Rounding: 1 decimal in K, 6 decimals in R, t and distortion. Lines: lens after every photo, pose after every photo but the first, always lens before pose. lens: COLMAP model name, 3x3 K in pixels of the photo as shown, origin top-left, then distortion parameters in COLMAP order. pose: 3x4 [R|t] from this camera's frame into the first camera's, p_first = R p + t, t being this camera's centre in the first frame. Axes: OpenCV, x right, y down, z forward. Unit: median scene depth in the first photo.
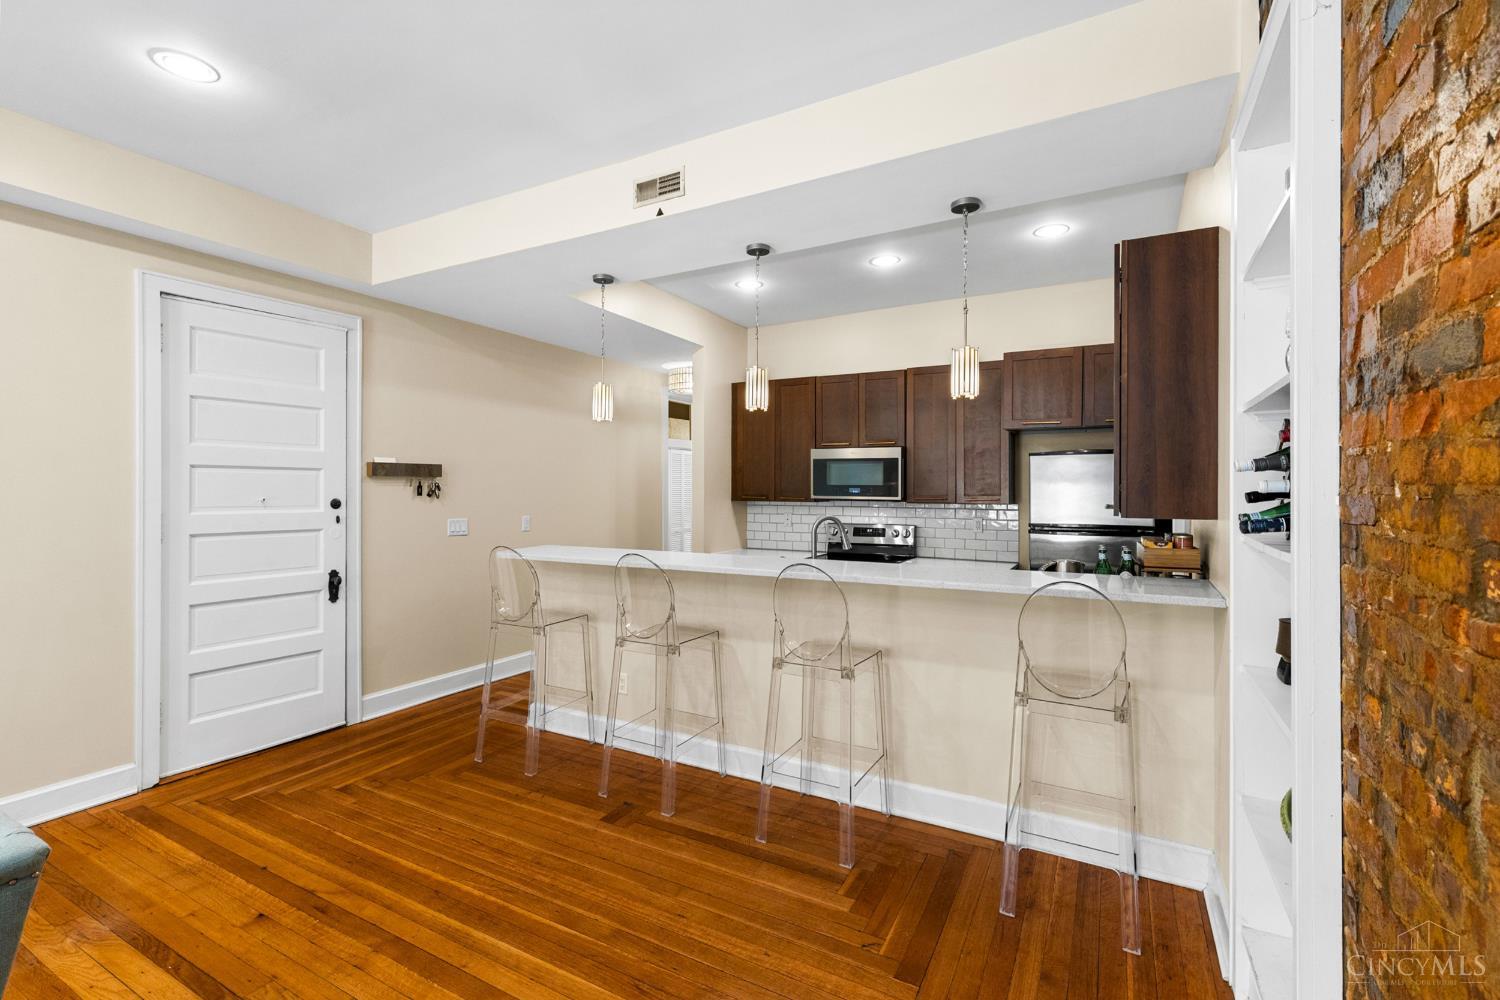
lens RADIAL K [[676.0, 0, 735.4], [0, 676.0, 496.8], [0, 0, 1]] dist [0.006628, -0.001004]
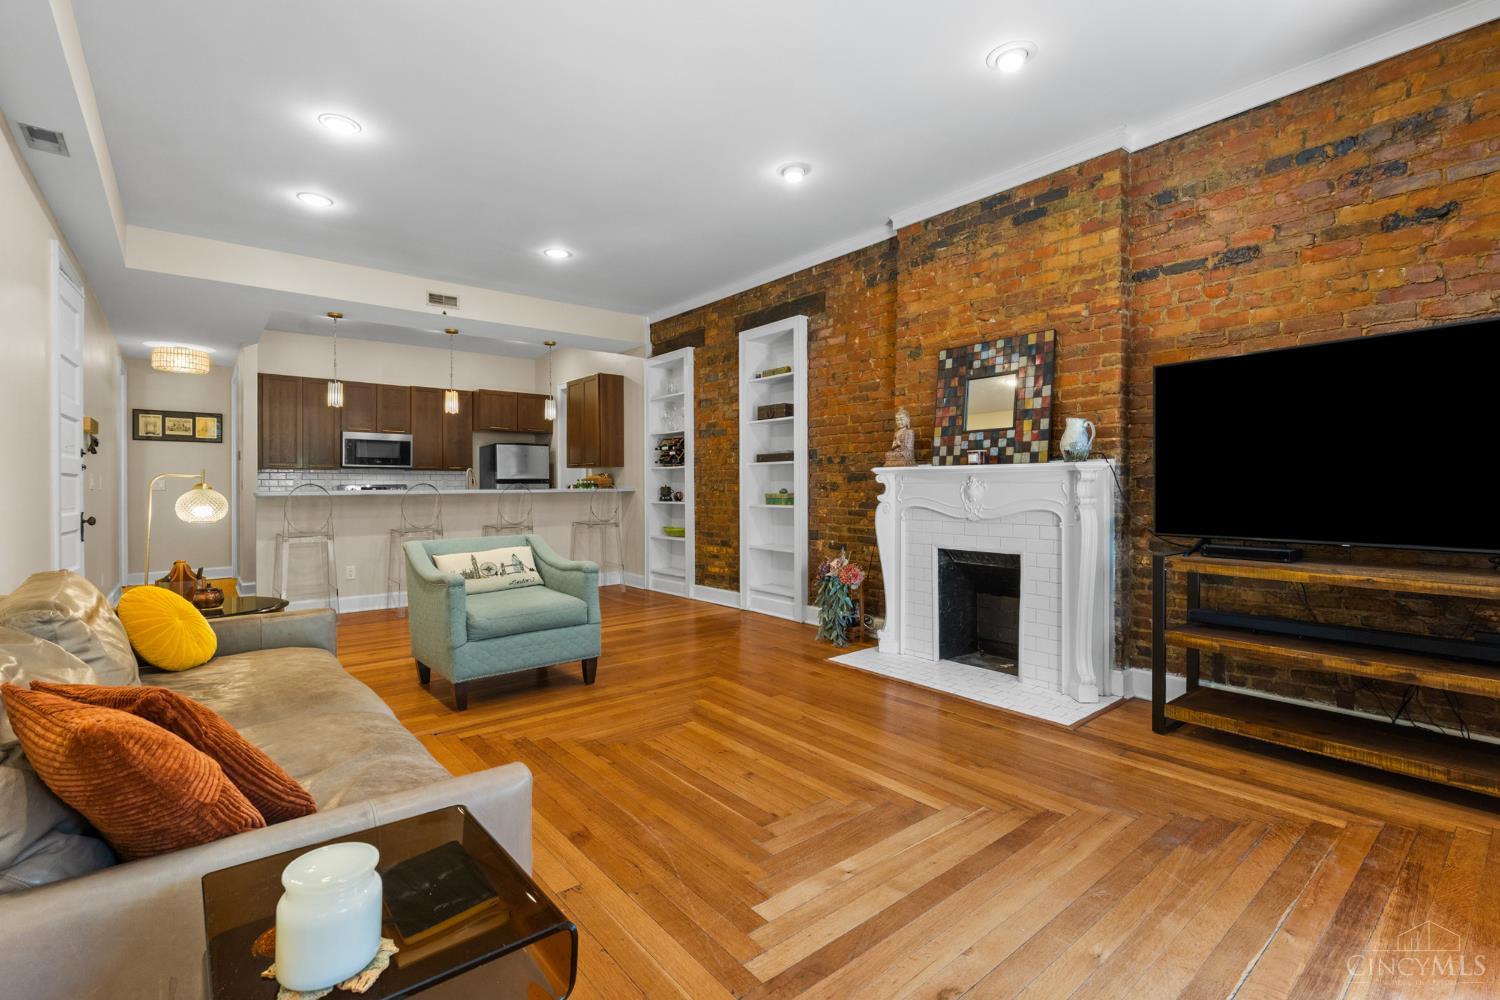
lens RADIAL K [[676.0, 0, 740.8], [0, 676.0, 490.0], [0, 0, 1]] dist [0.006628, -0.001004]
pose [[0.368743, -0.008918, 0.929489, -1.090424], [0.022470, 0.999747, 0.000678, 0.084643], [-0.929260, 0.020636, 0.368850, -0.366565]]
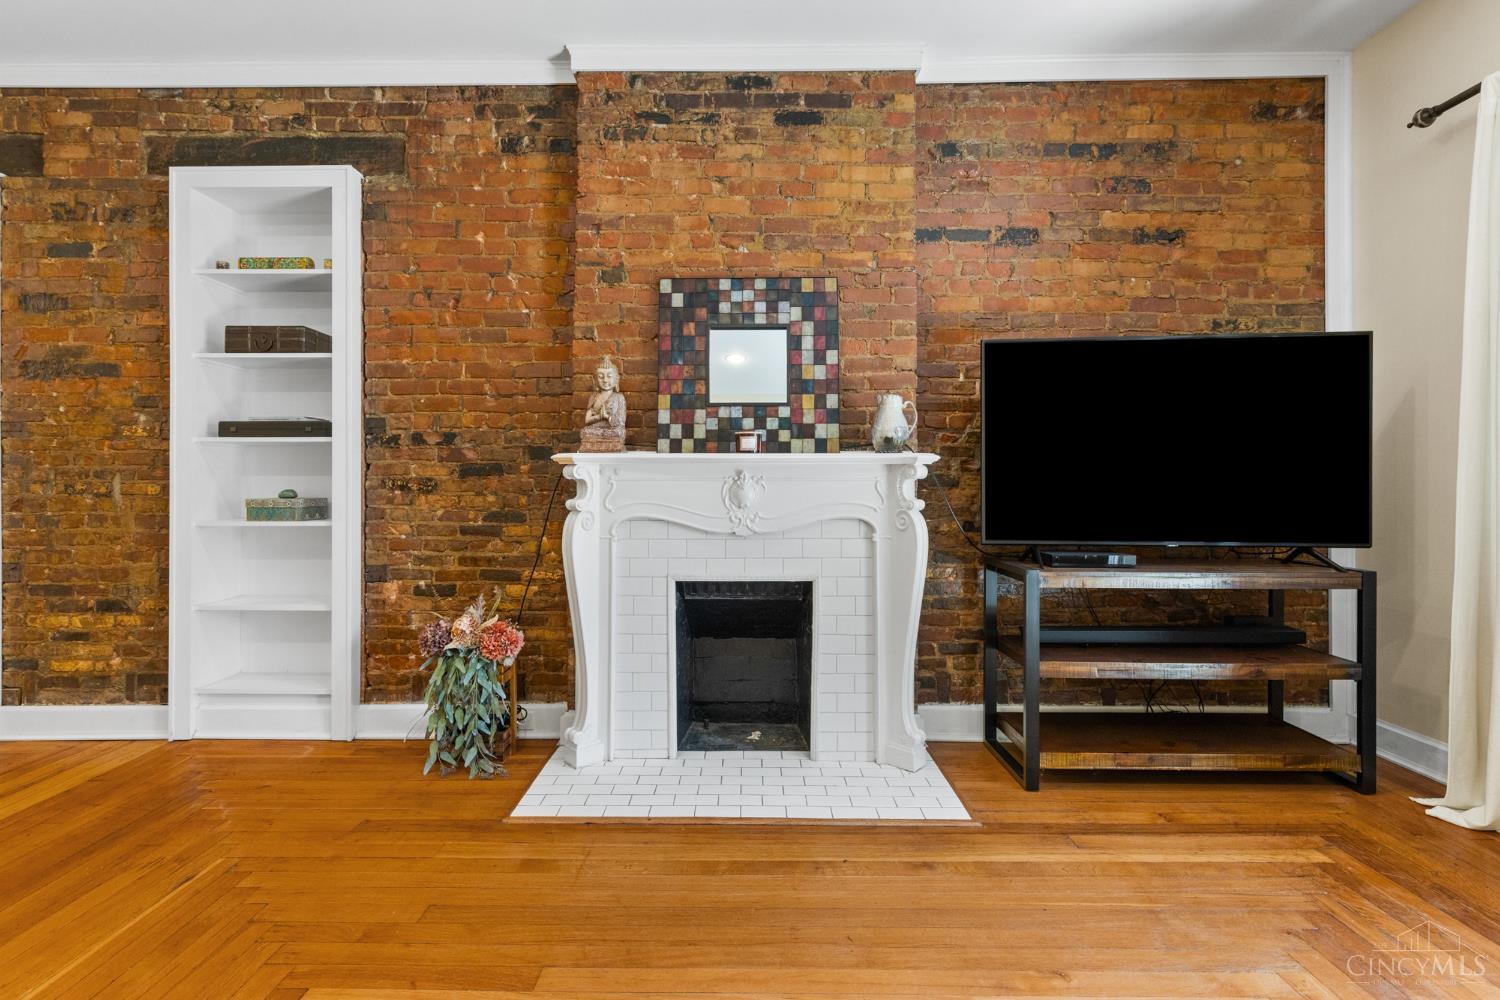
lens RADIAL K [[676.0, 0, 733.9], [0, 676.0, 484.1], [0, 0, 1]] dist [0.006628, -0.001004]
pose [[-0.481788, 0.001055, 0.876287, -0.678534], [0.017190, 0.999818, 0.008247, 0.081411], [-0.876119, 0.019037, -0.481719, -0.033500]]
